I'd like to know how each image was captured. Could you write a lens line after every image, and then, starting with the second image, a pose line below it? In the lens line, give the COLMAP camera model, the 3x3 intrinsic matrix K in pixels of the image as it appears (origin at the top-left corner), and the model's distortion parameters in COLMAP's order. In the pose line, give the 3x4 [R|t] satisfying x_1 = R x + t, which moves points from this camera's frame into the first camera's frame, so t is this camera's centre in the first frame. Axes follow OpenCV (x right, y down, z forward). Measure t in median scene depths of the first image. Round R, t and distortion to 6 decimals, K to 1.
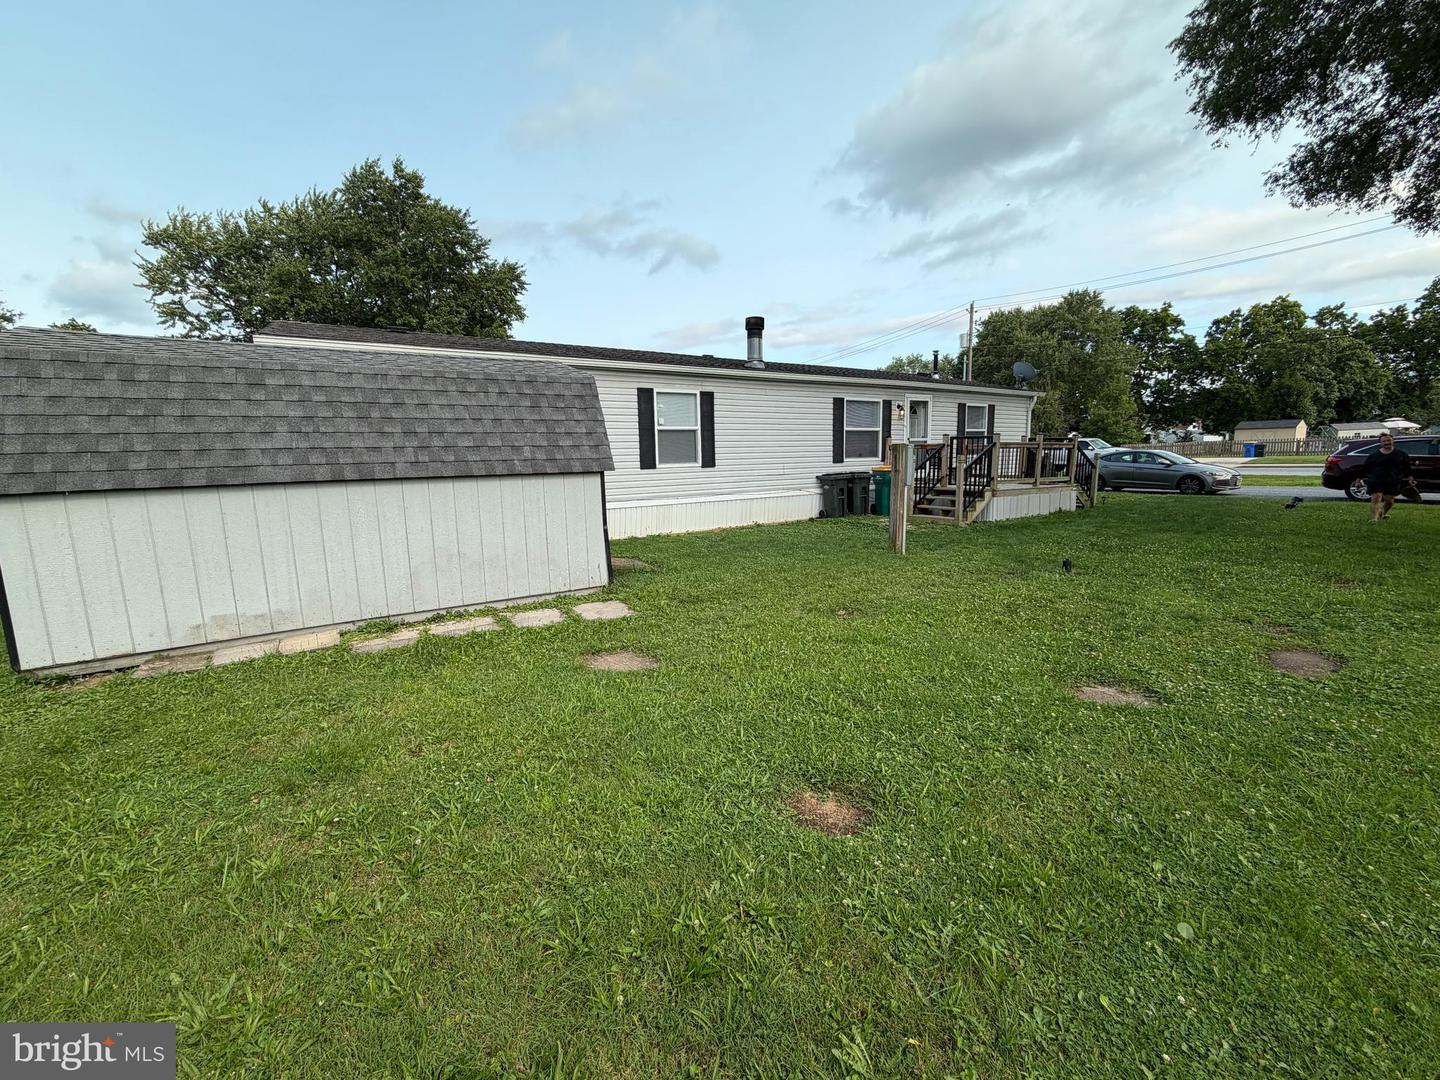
lens RADIAL K [[576.4, 0, 720.0], [0, 576.4, 540.0], [0, 0, 1]] dist [0.003213, 0.000264]
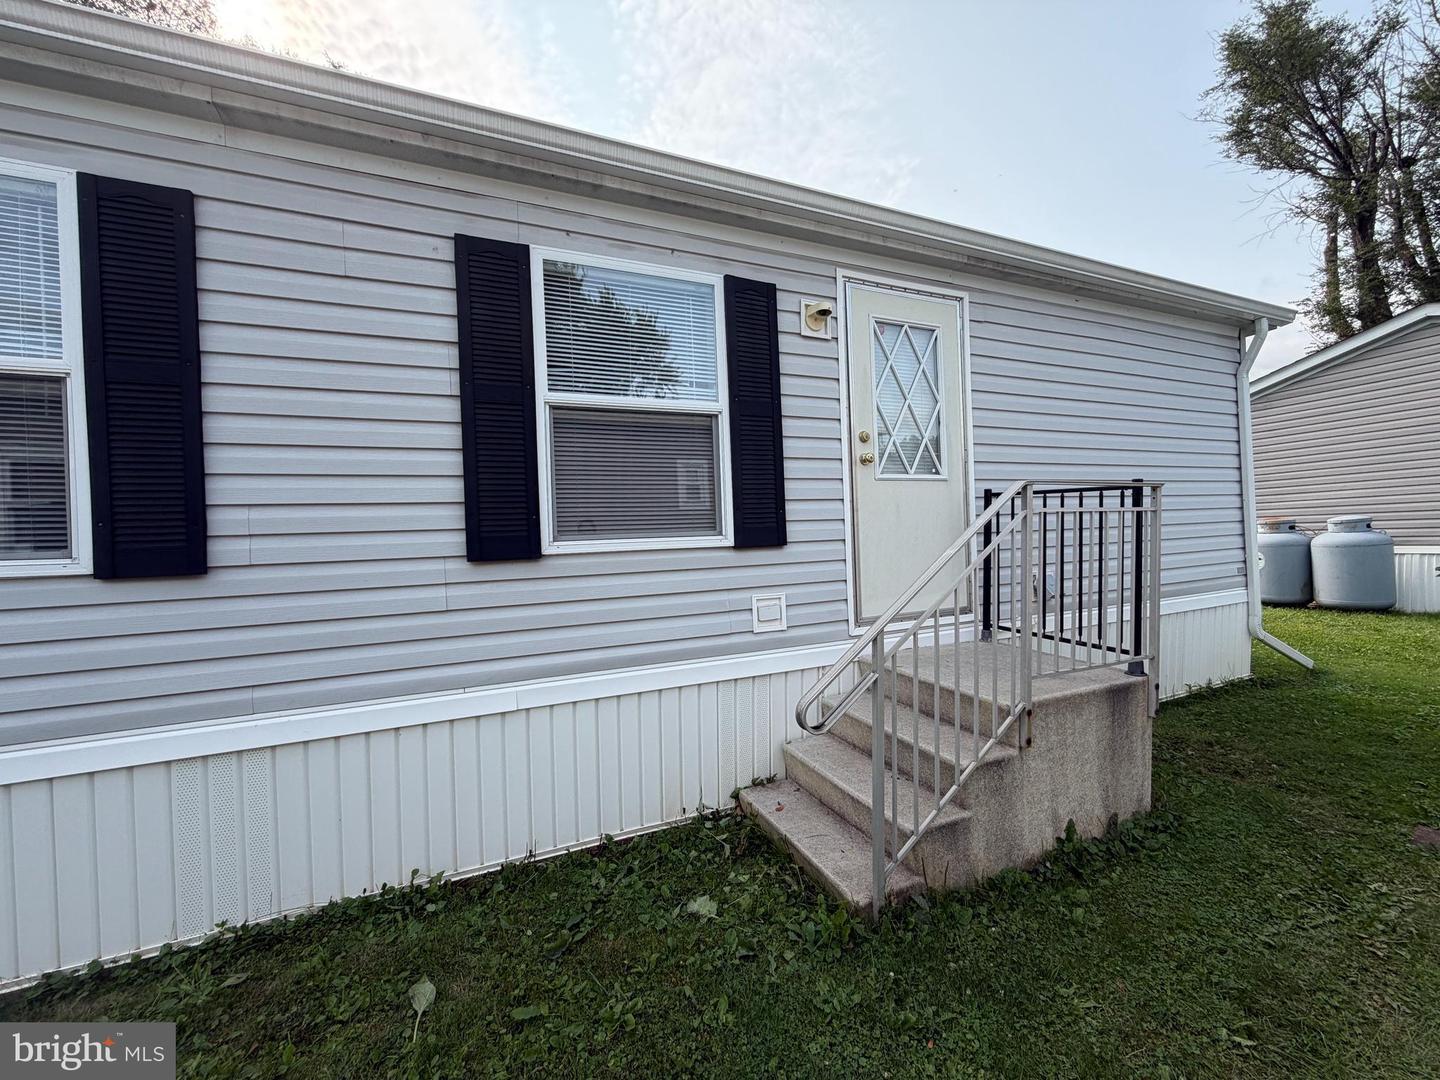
lens RADIAL K [[576.4, 0, 720.0], [0, 576.4, 540.0], [0, 0, 1]] dist [0.003213, 0.000264]
pose [[0.986373, -0.024021, -0.162764, 0.005280], [0.000200, 0.989459, -0.144815, -0.090485], [0.164527, 0.142809, 0.975980, 0.728324]]
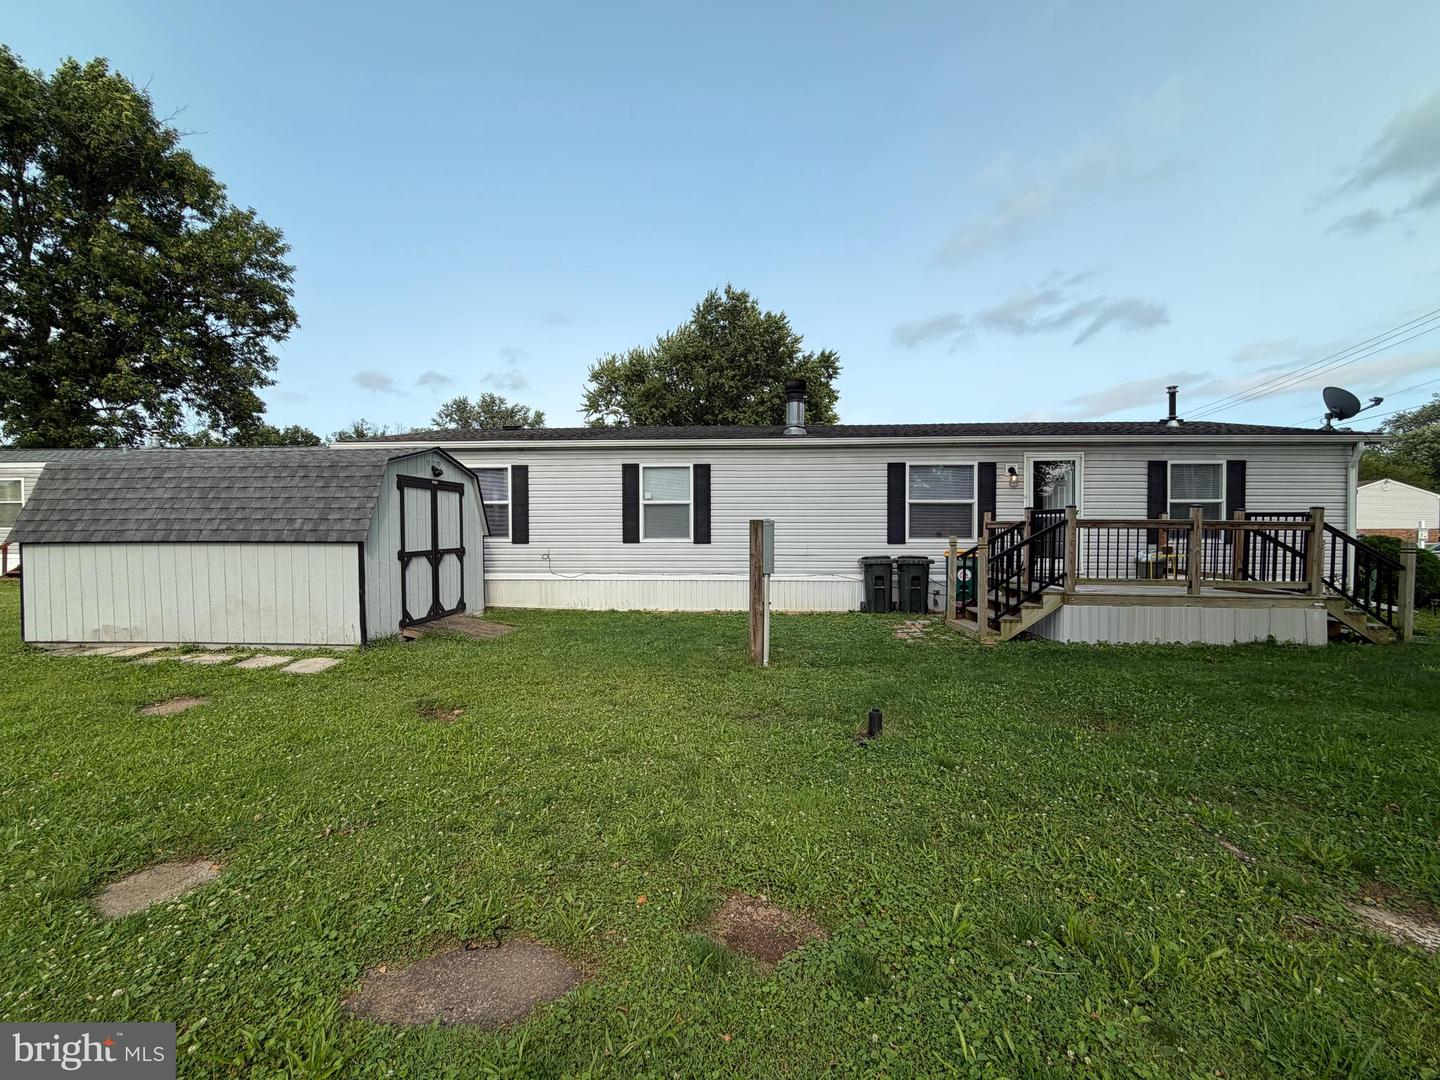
lens RADIAL K [[576.0, 0, 720.3], [0, 576.0, 554.8], [0, 0, 1]] dist [0.001185, 0.000033]
pose [[0.815779, 0.043265, -0.576743, 0.542985], [-0.101596, 0.992412, -0.069256, -0.046712], [0.569371, 0.115093, 0.813985, 0.261874]]
